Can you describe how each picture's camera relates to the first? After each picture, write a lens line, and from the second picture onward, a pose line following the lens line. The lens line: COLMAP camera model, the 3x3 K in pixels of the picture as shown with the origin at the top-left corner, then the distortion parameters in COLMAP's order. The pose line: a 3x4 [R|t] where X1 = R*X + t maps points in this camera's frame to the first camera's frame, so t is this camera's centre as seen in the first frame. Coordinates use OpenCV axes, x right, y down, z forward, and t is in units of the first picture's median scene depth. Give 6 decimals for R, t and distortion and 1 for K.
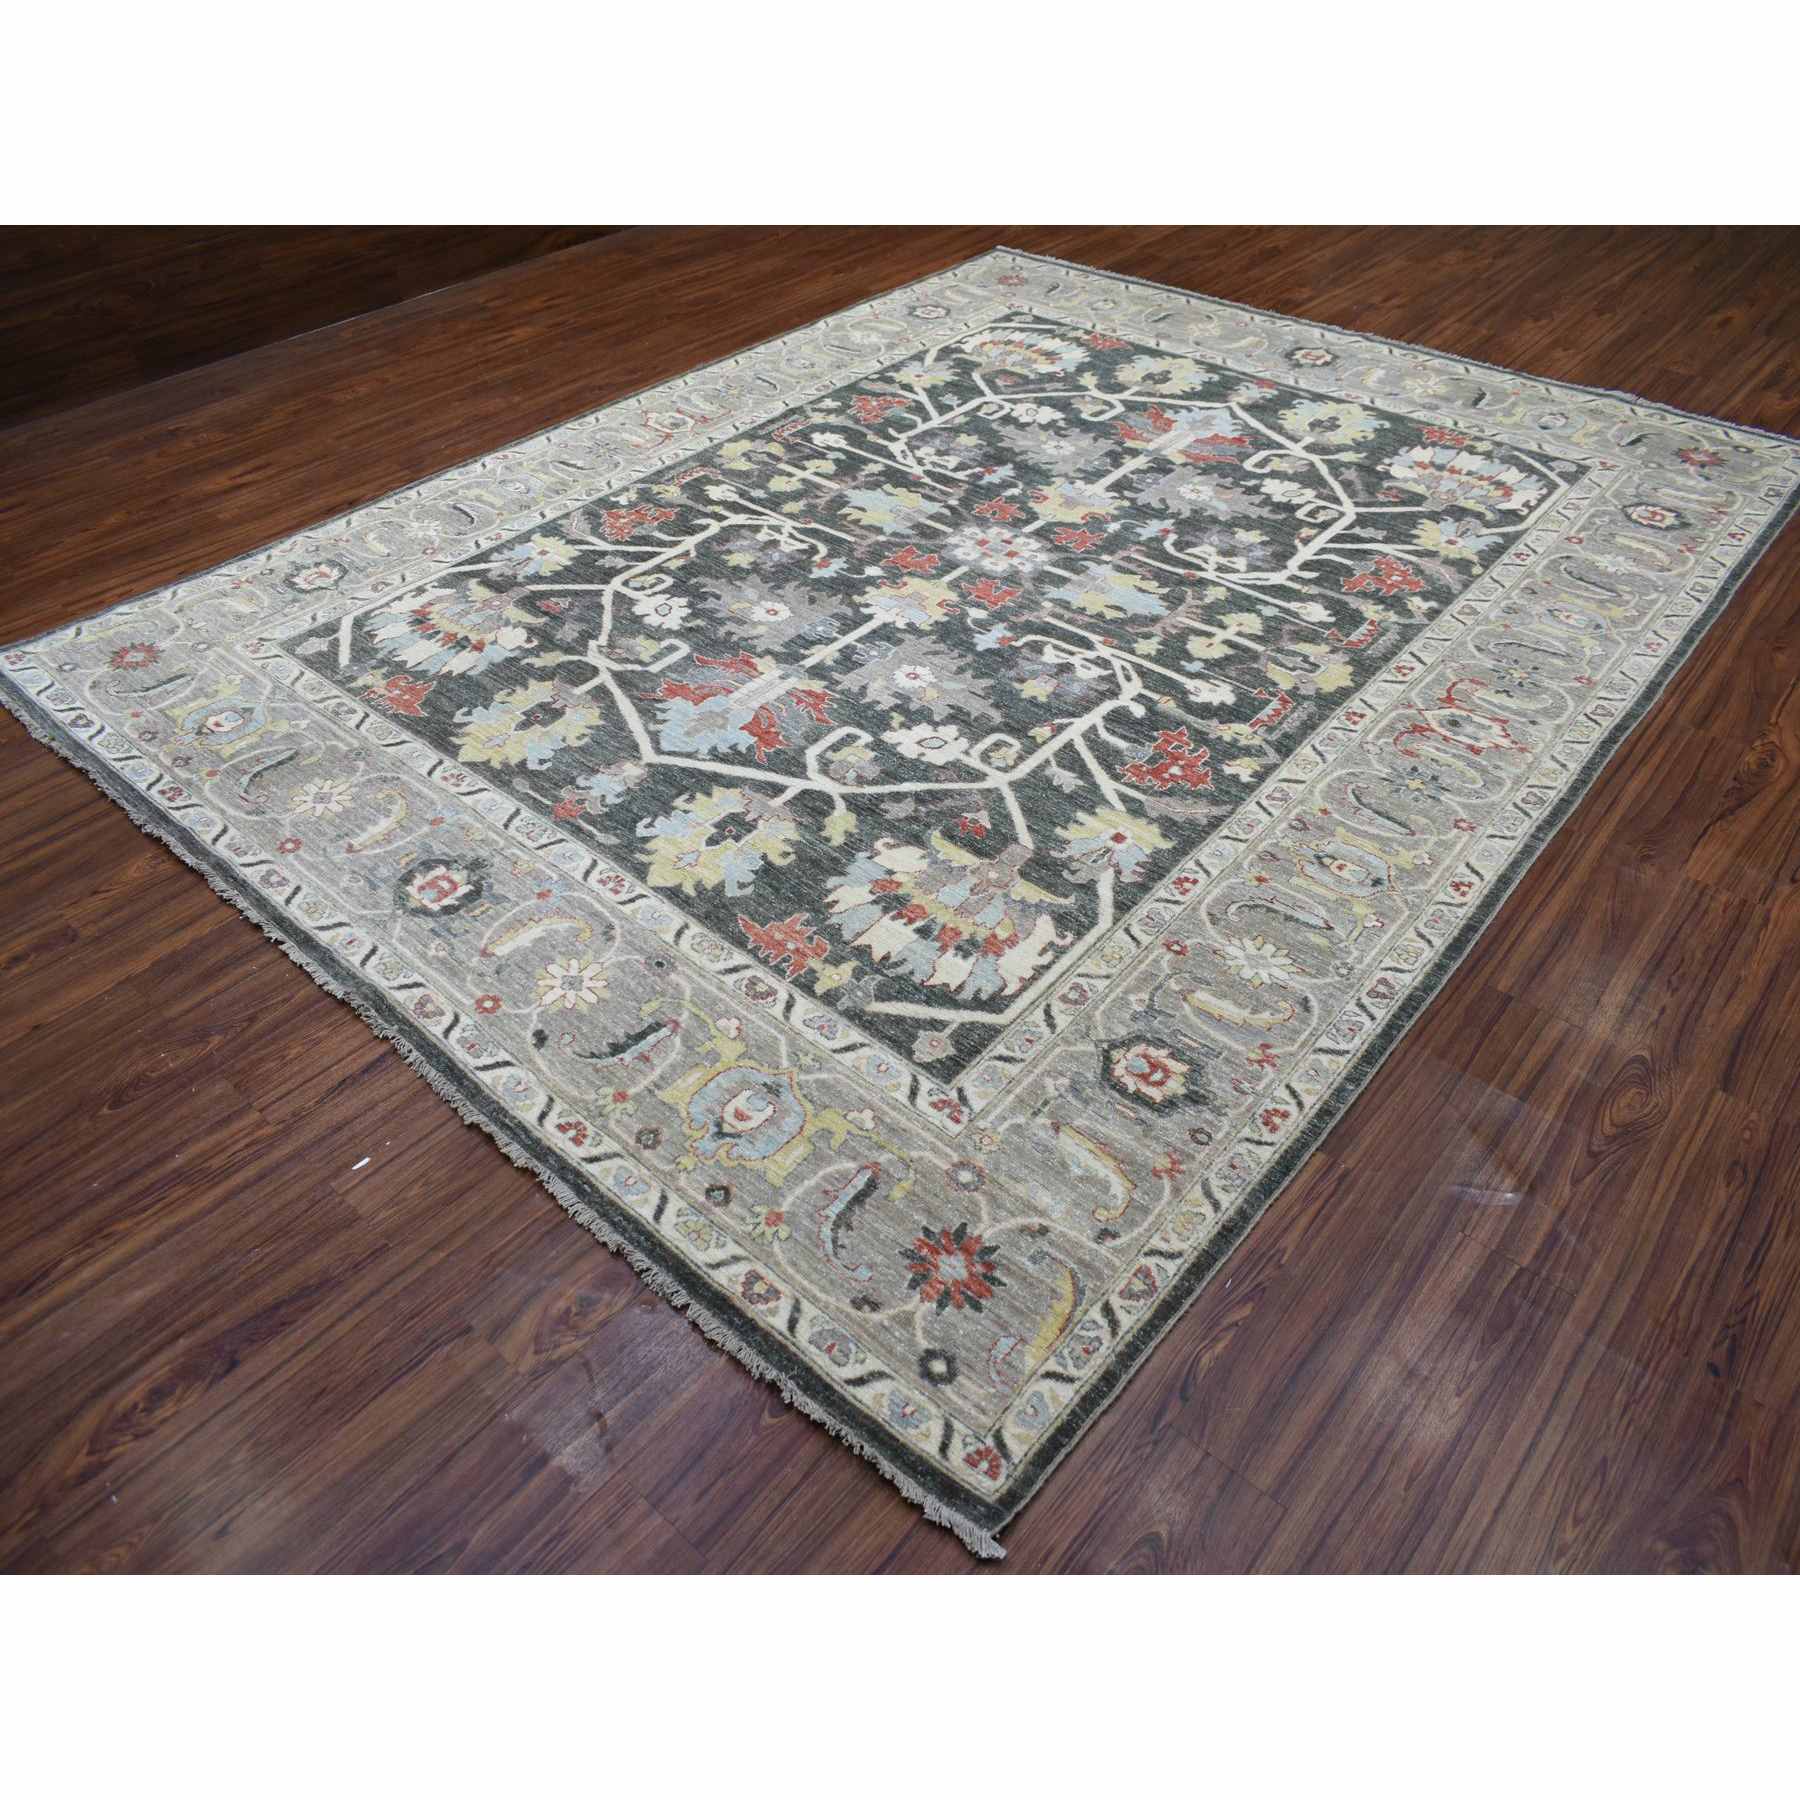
lens RADIAL K [[1180.5, 0, 900.0], [0, 1180.5, 900.0], [0, 0, 1]] dist [-0.014132, 0.001011]
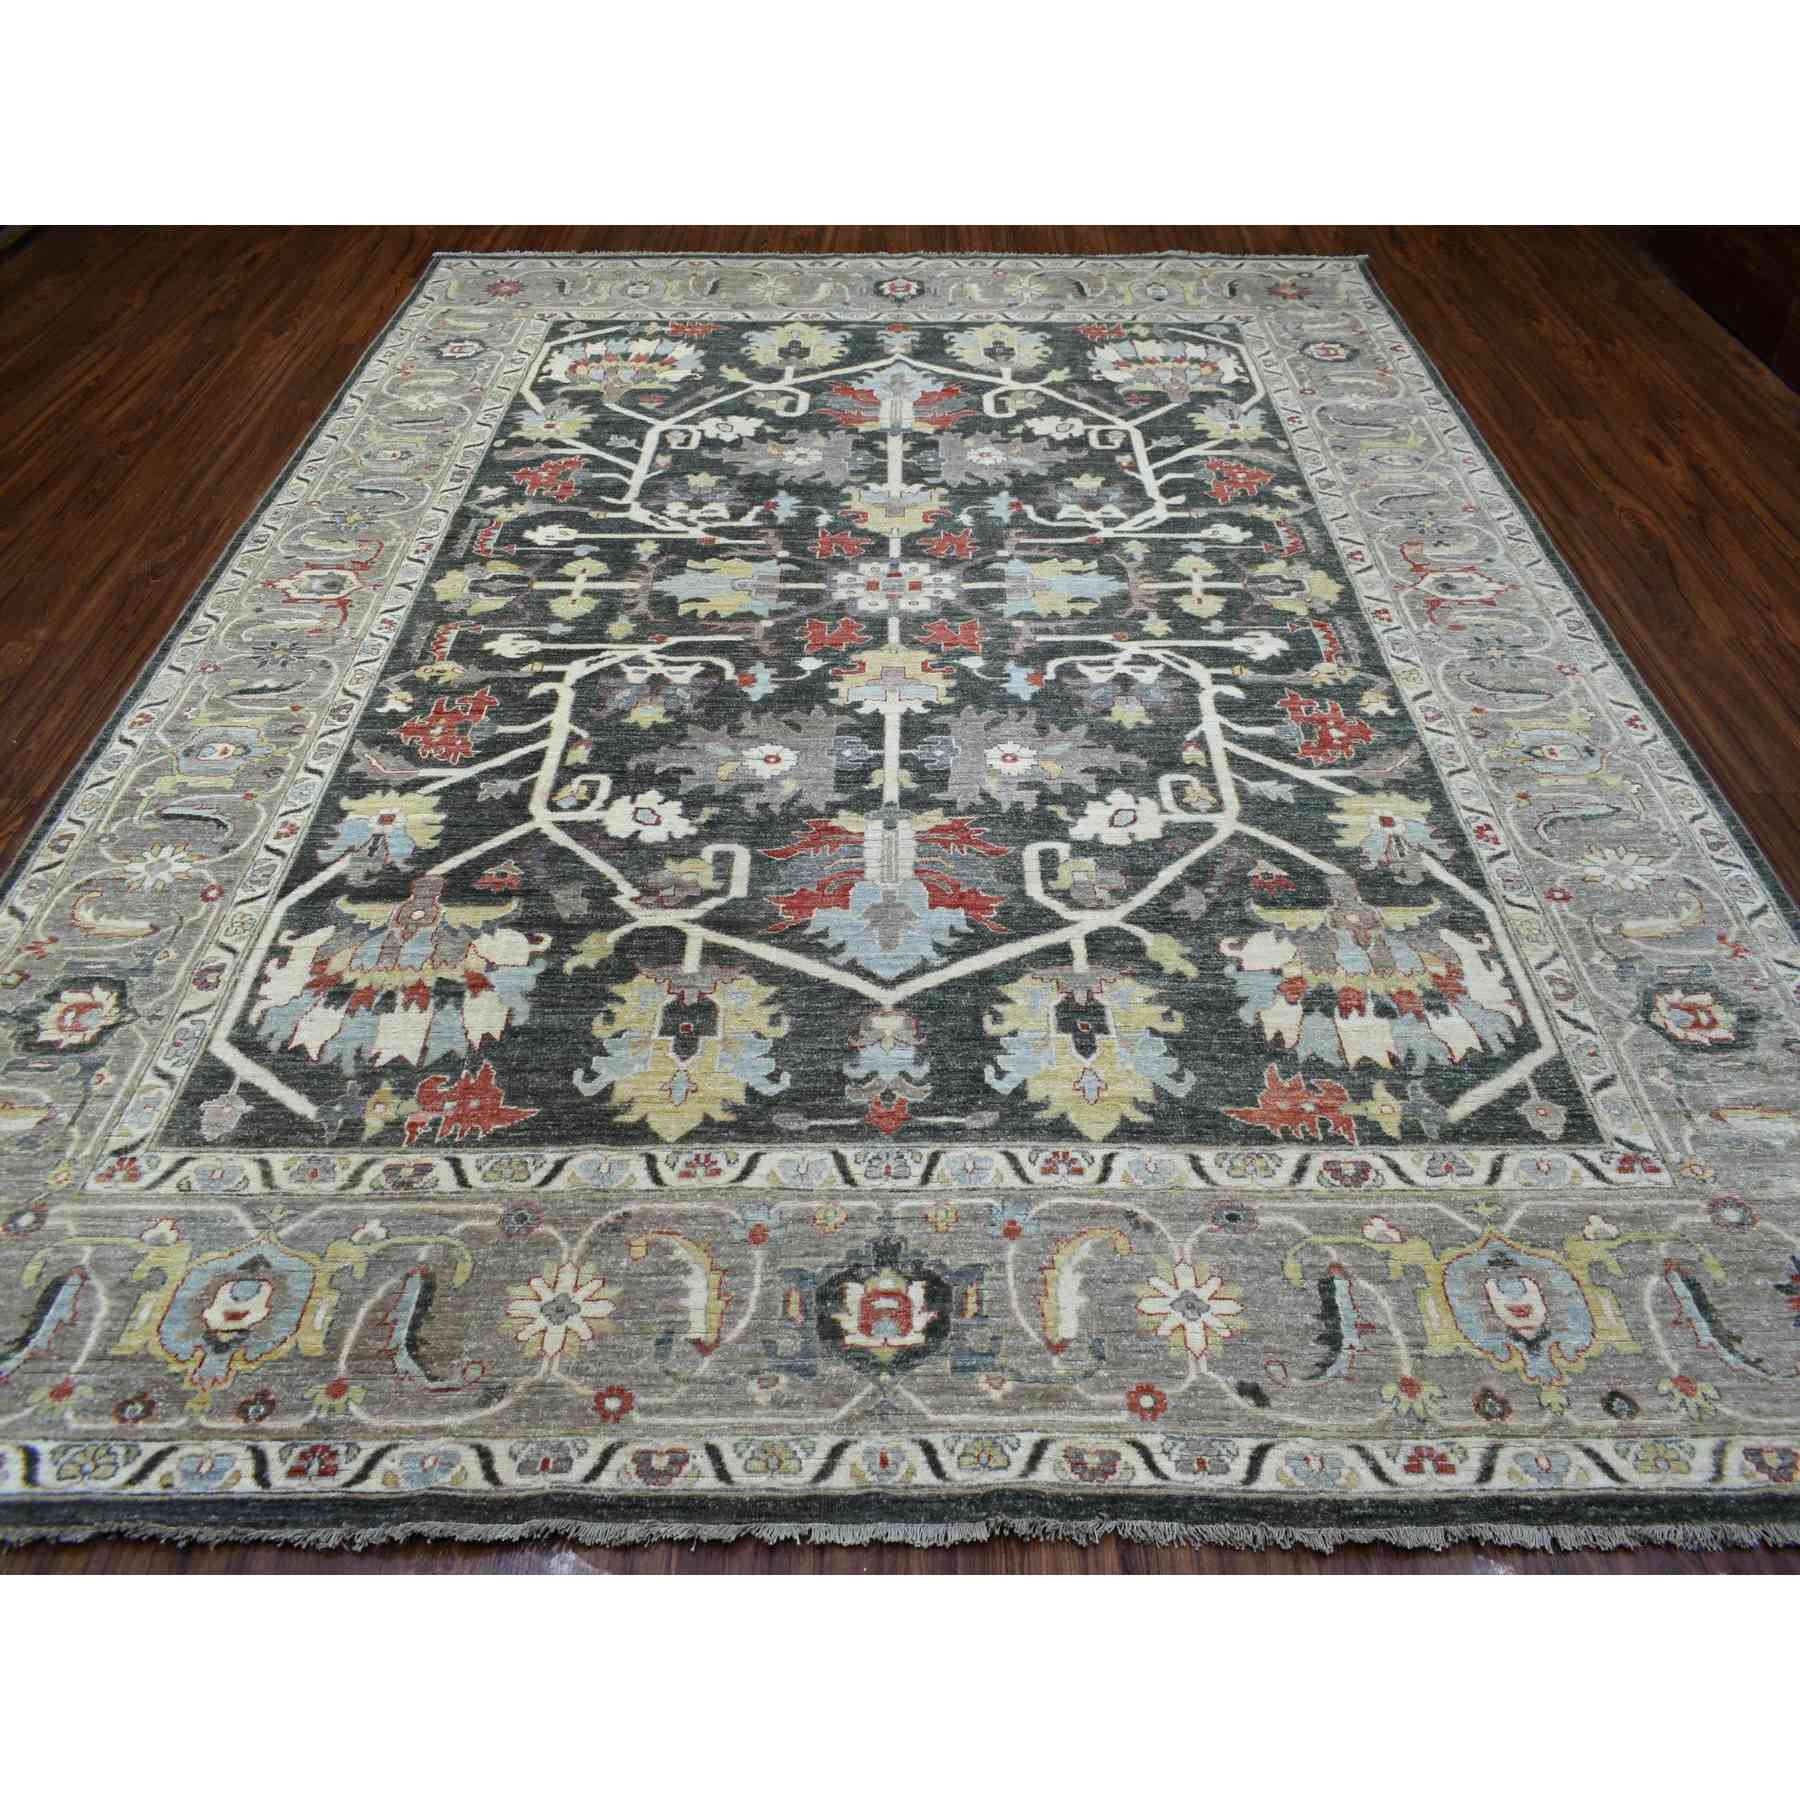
lens RADIAL K [[1180.5, 0, 900.0], [0, 1180.5, 900.0], [0, 0, 1]] dist [-0.014132, 0.001011]
pose [[0.767265, -0.465414, 0.441241, -0.361911], [0.444964, 0.881793, 0.156363, -0.205874], [-0.461857, 0.076365, 0.883661, 0.228392]]
